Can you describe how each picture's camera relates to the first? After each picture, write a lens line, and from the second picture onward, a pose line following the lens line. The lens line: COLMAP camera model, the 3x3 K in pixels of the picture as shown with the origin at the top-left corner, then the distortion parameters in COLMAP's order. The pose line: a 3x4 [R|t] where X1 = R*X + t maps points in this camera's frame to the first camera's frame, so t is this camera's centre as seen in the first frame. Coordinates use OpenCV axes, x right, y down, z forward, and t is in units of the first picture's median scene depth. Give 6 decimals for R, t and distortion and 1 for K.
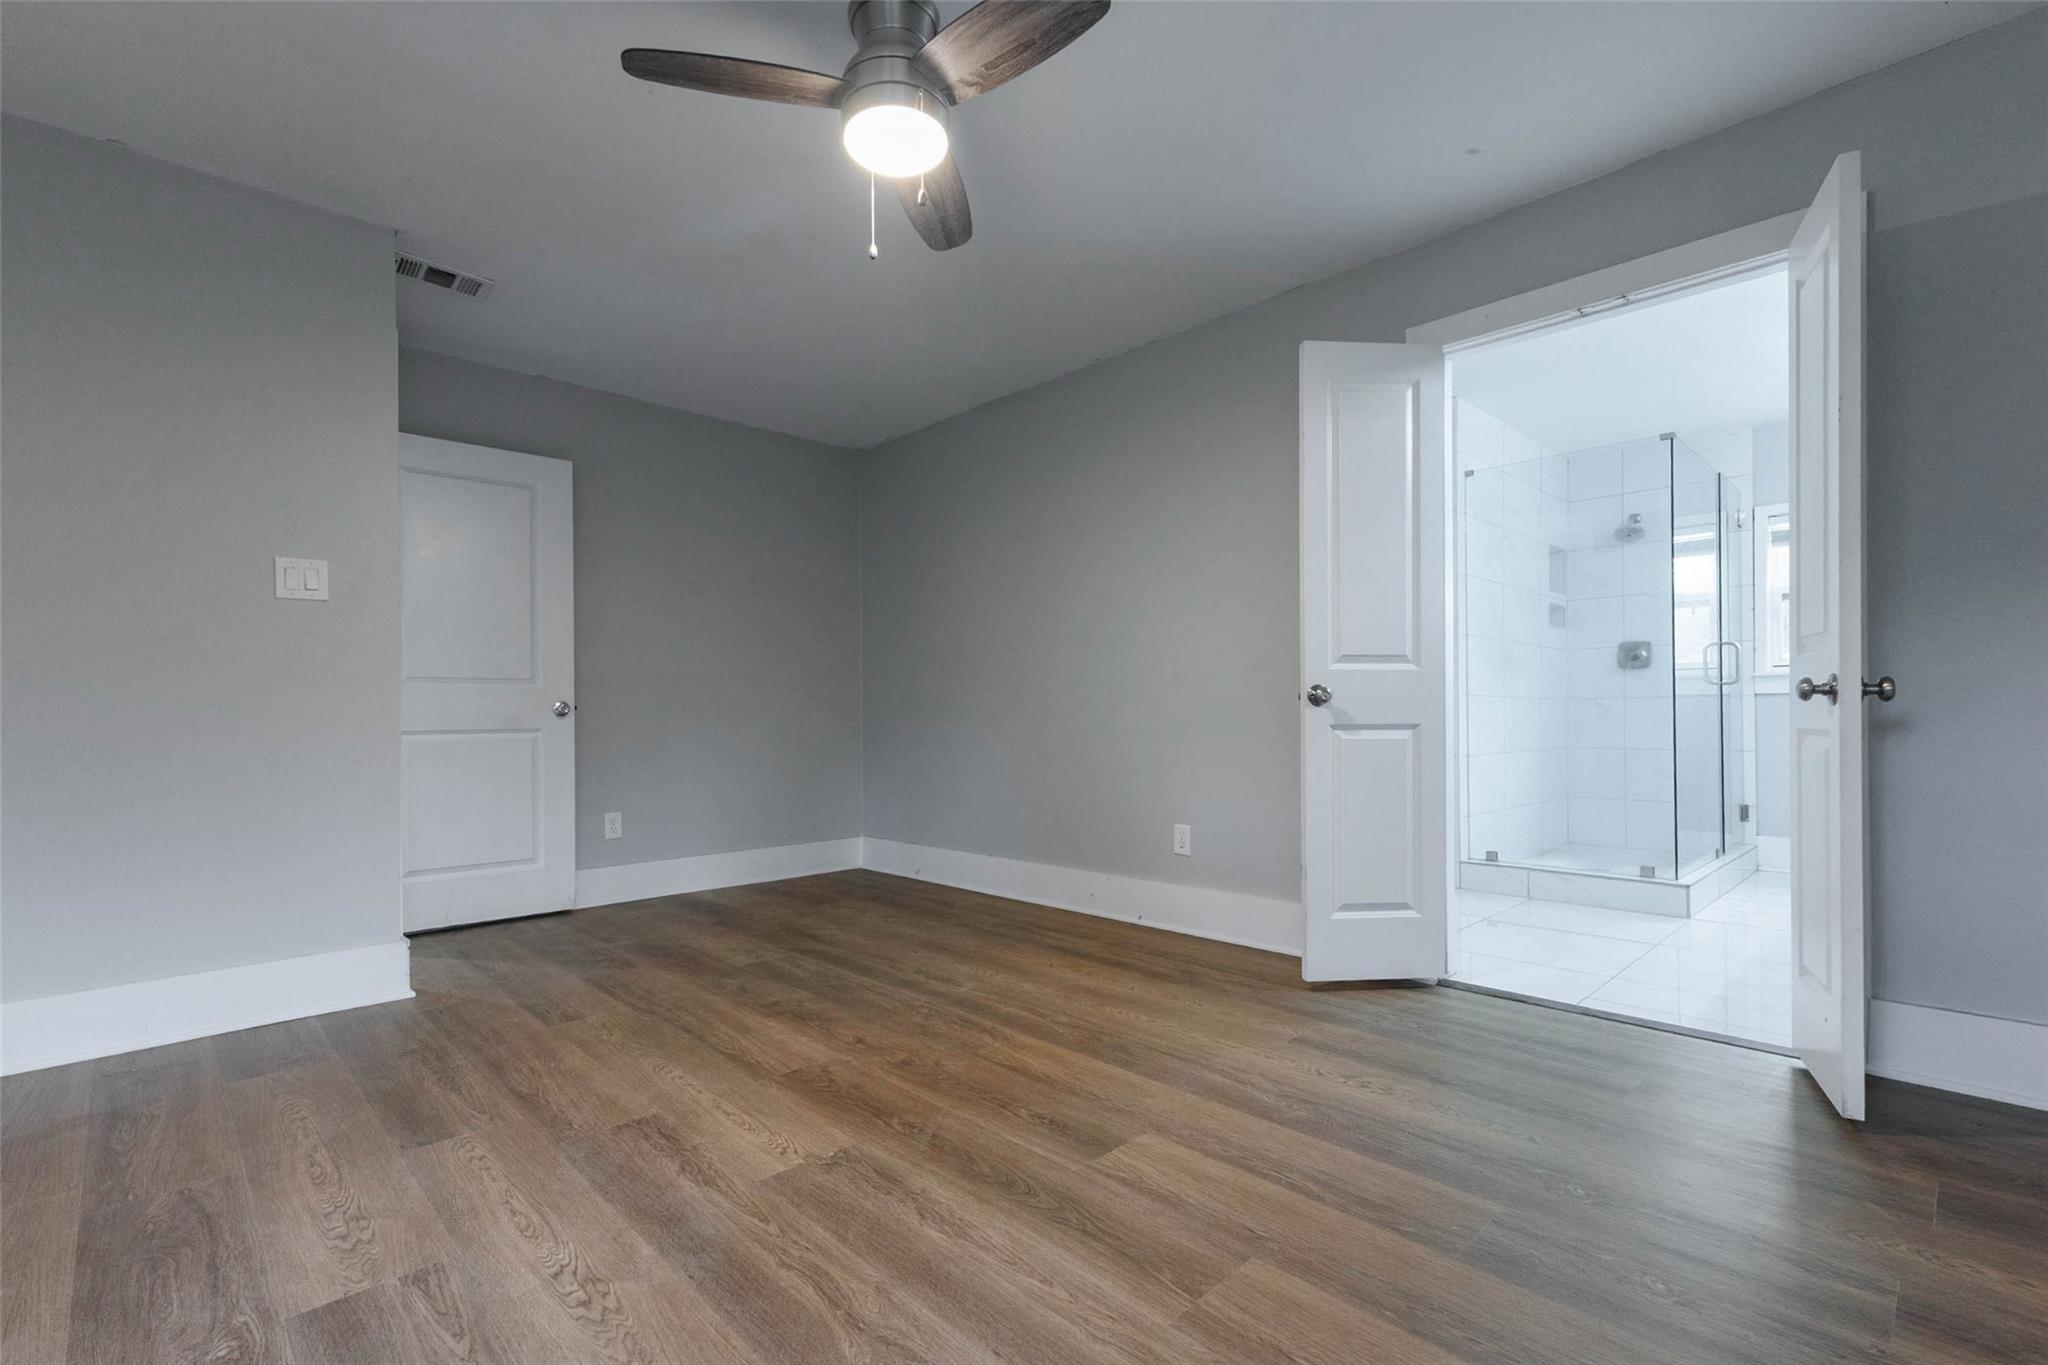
lens RADIAL K [[895.0, 0, 1028.8], [0, 895.0, 709.2], [0, 0, 1]] dist [0.010245, -0.000893]
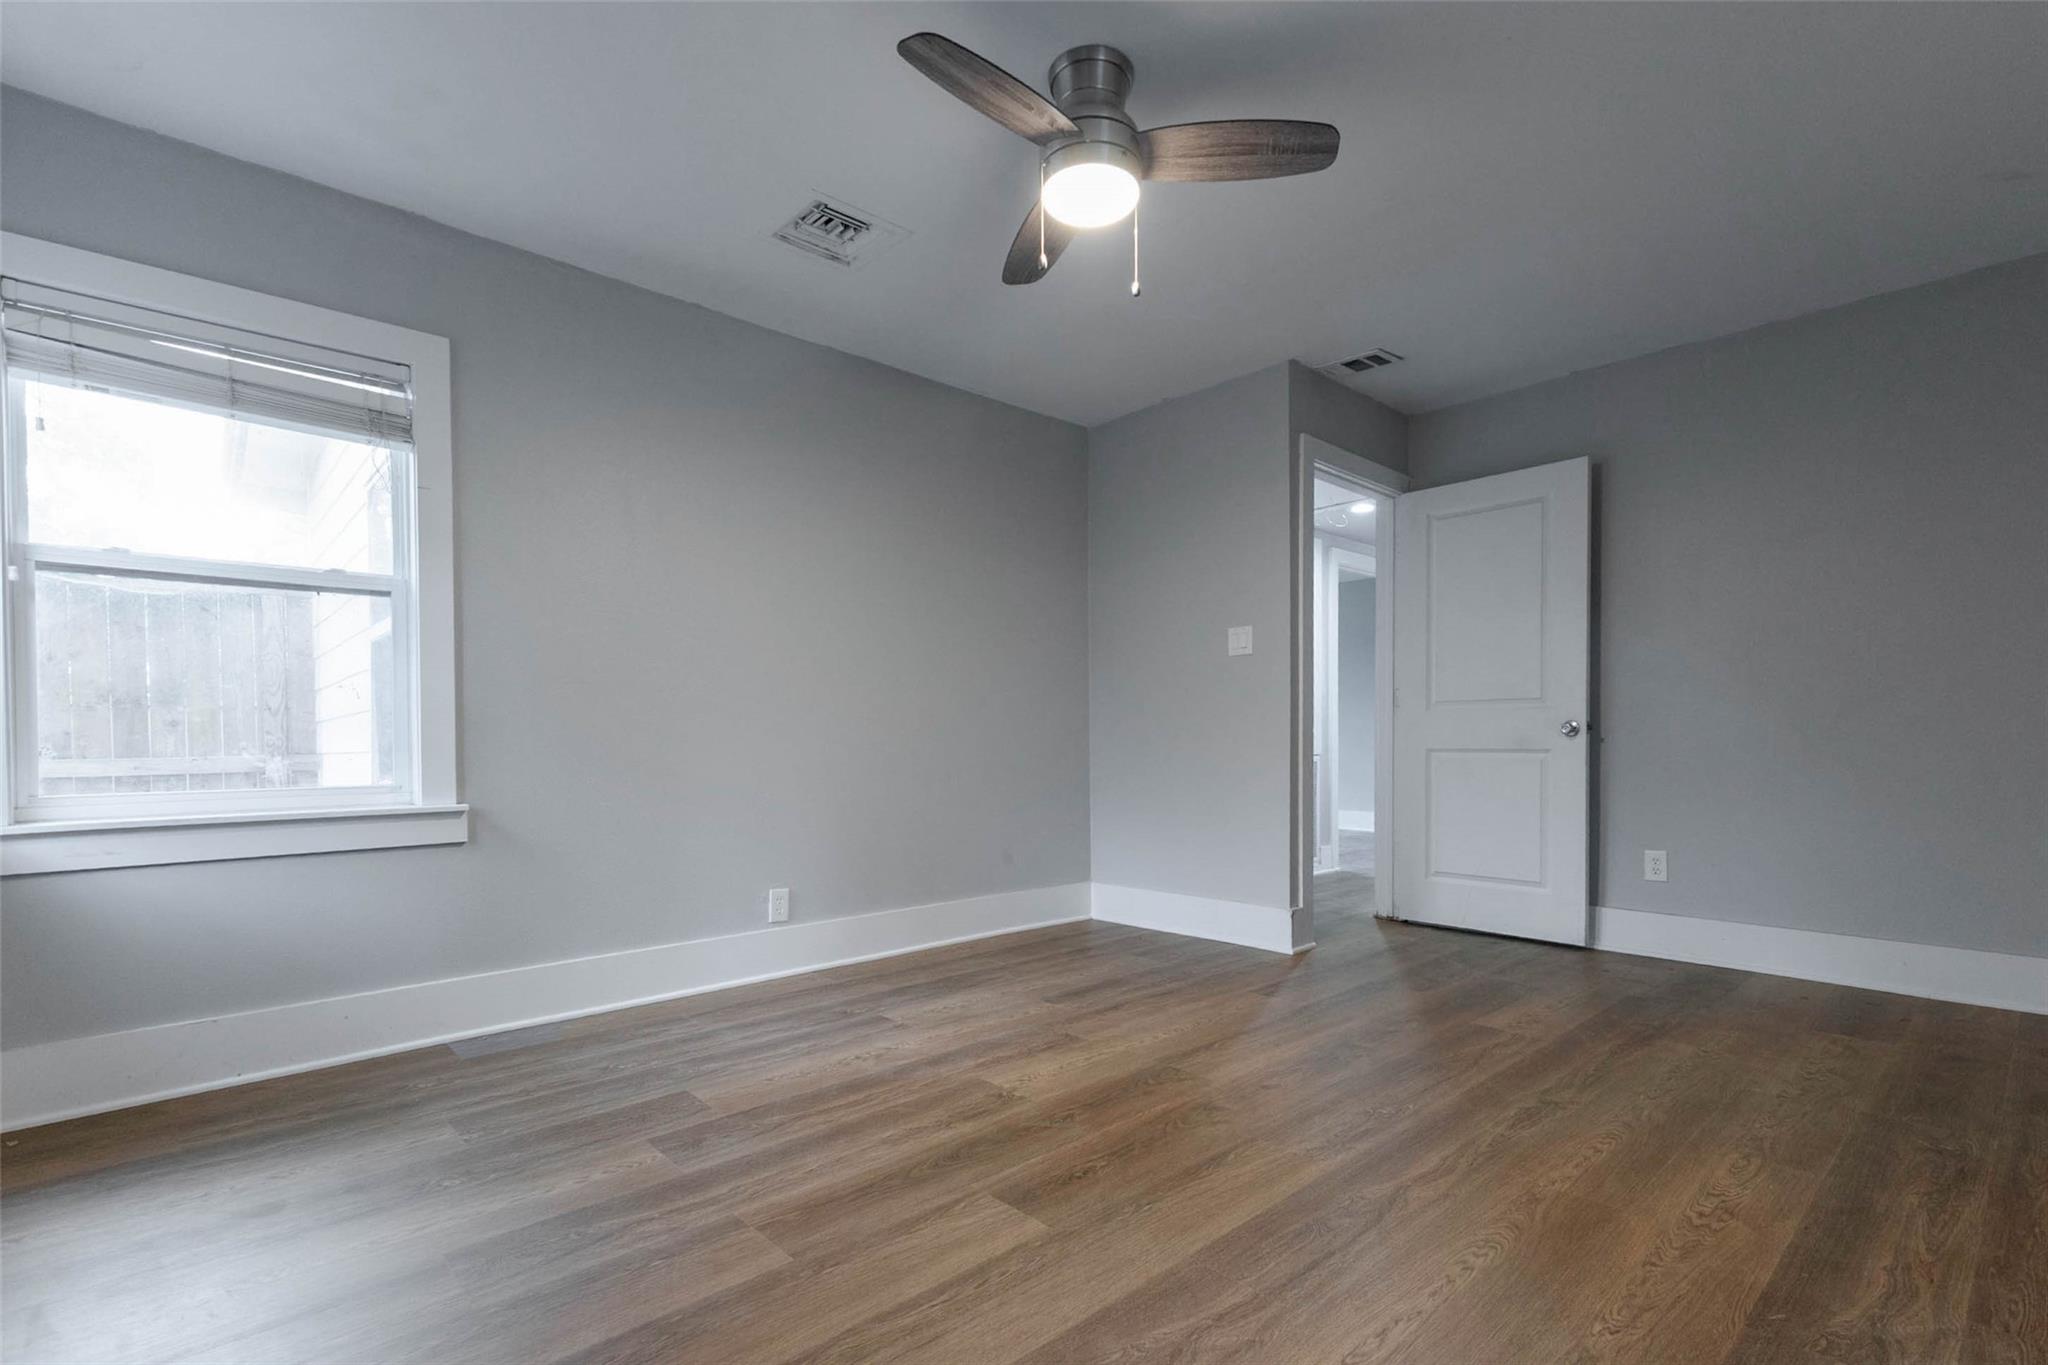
lens RADIAL K [[932.1, 0, 1023.0], [0, 932.1, 743.8], [0, 0, 1]] dist [0.012196, 0.000146]
pose [[0.000585, 0.017116, -0.999853, 0.906146], [0.007006, 0.999829, 0.017119, -0.011176], [0.999975, -0.007015, 0.000465, 0.858411]]
